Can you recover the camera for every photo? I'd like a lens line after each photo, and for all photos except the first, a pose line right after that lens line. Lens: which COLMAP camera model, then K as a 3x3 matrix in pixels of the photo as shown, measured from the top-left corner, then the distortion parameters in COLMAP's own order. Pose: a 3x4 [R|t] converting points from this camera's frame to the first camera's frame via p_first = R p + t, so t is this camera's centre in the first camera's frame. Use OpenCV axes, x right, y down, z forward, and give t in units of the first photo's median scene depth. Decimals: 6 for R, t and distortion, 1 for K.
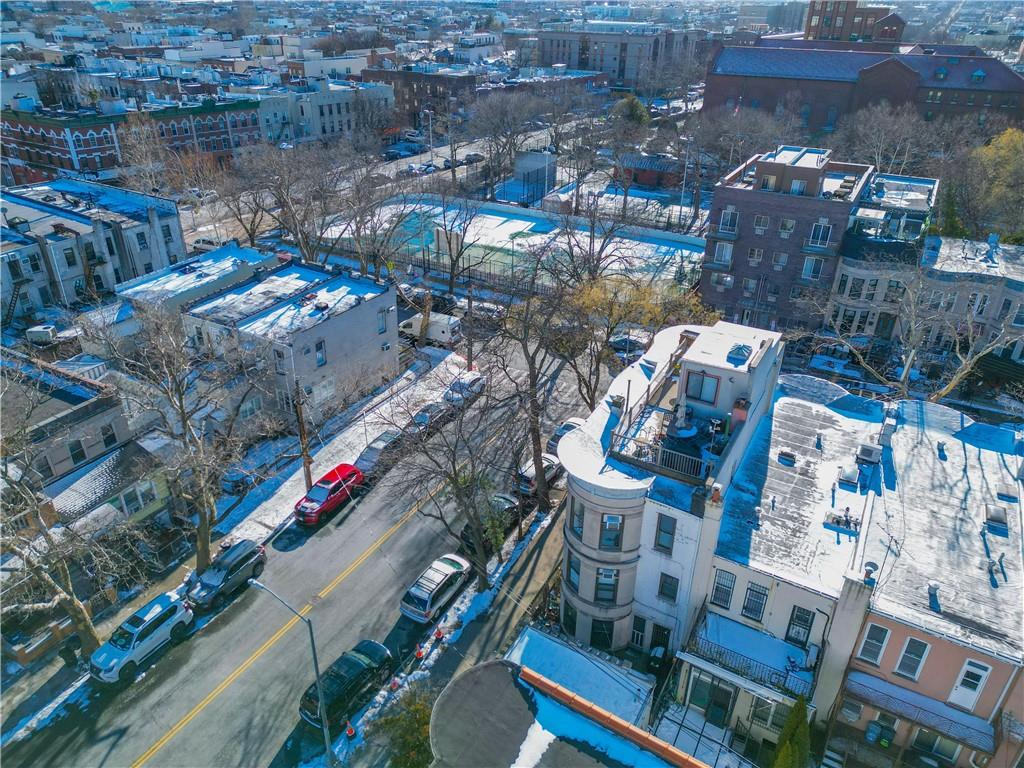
lens RADIAL K [[706.7, 0, 495.9], [0, 706.7, 385.1], [0, 0, 1]] dist [0.052514, -0.057965]
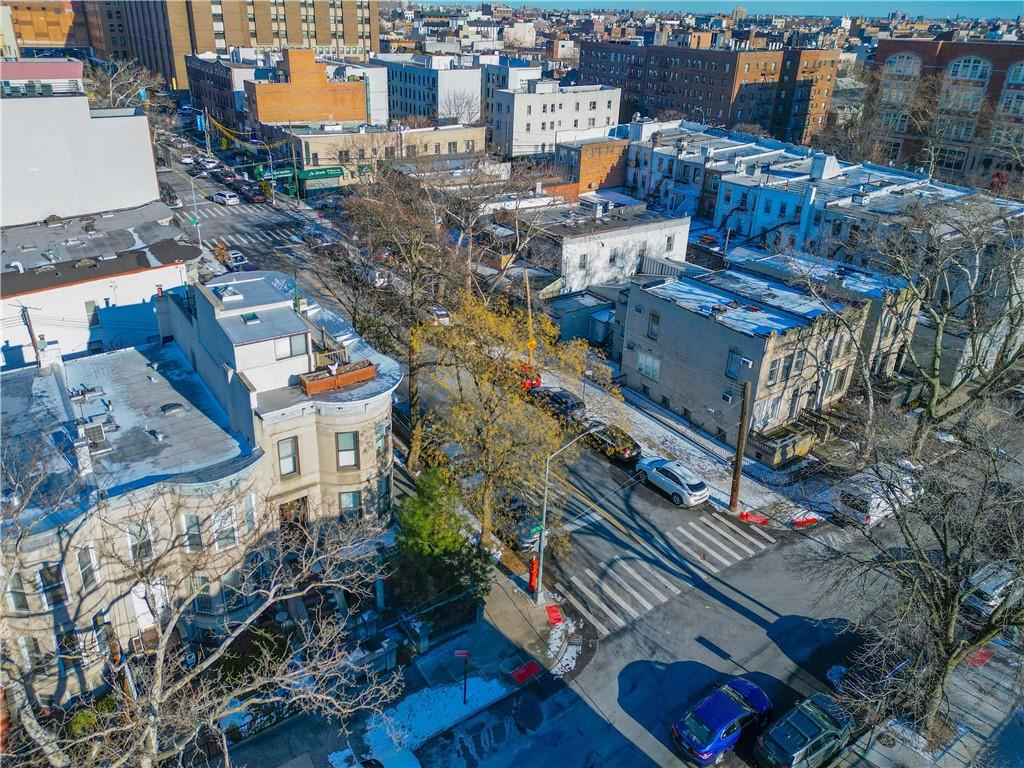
lens RADIAL K [[716.2, 0, 490.8], [0, 716.2, 333.4], [0, 0, 1]] dist [0.068309, -0.061655]
pose [[-0.426657, 0.346442, -0.835429, 0.627194], [-0.463914, 0.709113, 0.530983, -0.422289], [0.776368, 0.614115, -0.141829, 0.883078]]
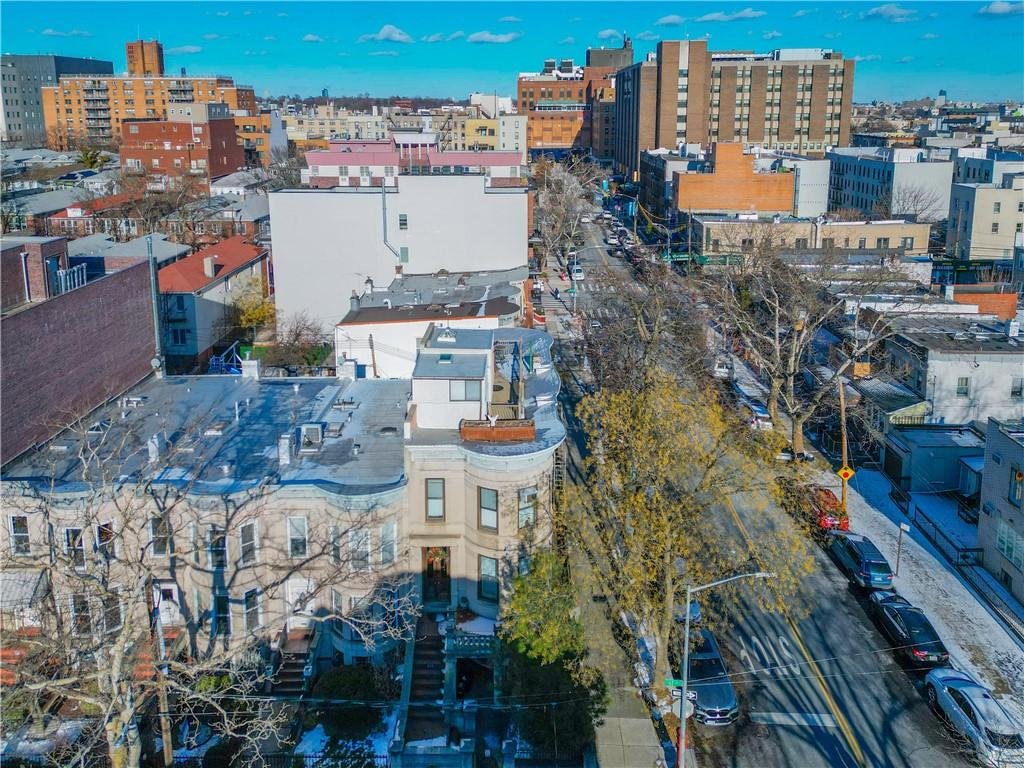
lens RADIAL K [[750.7, 0, 517.2], [0, 750.7, 241.9], [0, 0, 1]] dist [0.052169, -0.042783]
pose [[-0.864977, 0.079472, -0.495478, 0.484227], [-0.245995, 0.793449, 0.556710, -0.485539], [0.437379, 0.603426, -0.666766, 1.037161]]
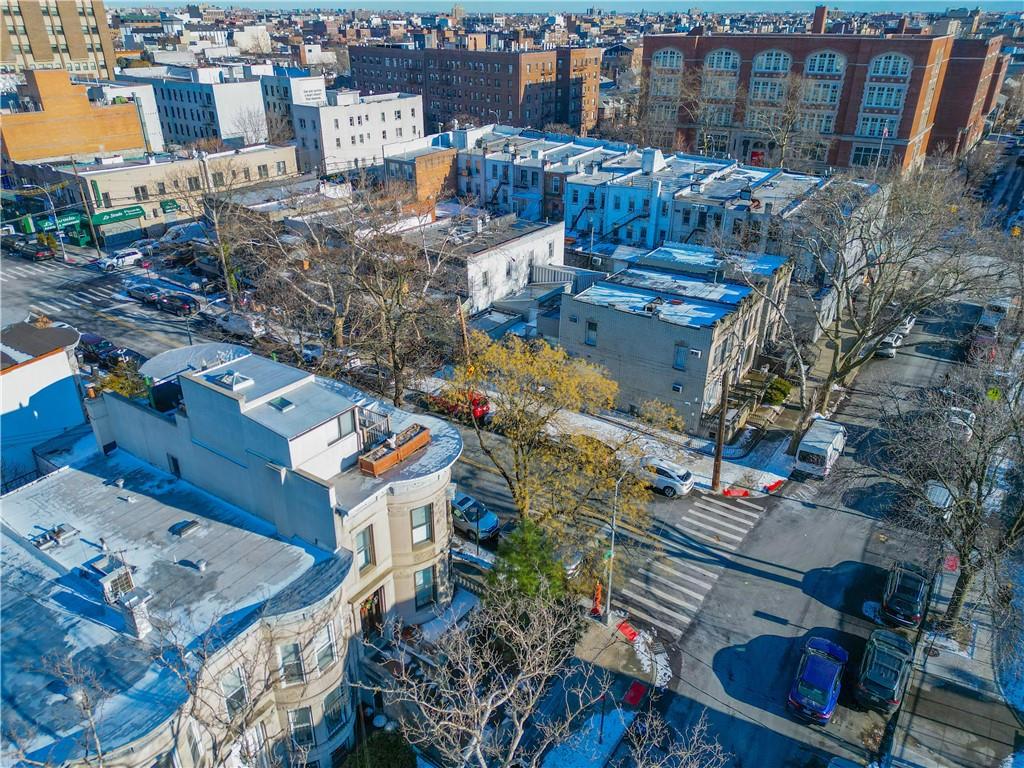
lens RADIAL K [[710.9, 0, 512.0], [0, 710.9, 384.0], [0, 0, 1]] dist [0.069759, -0.061024]
pose [[-0.074255, 0.442758, -0.893561, 0.642032], [-0.484503, 0.767158, 0.420388, -0.330366], [0.871633, 0.464149, 0.157553, 0.702848]]
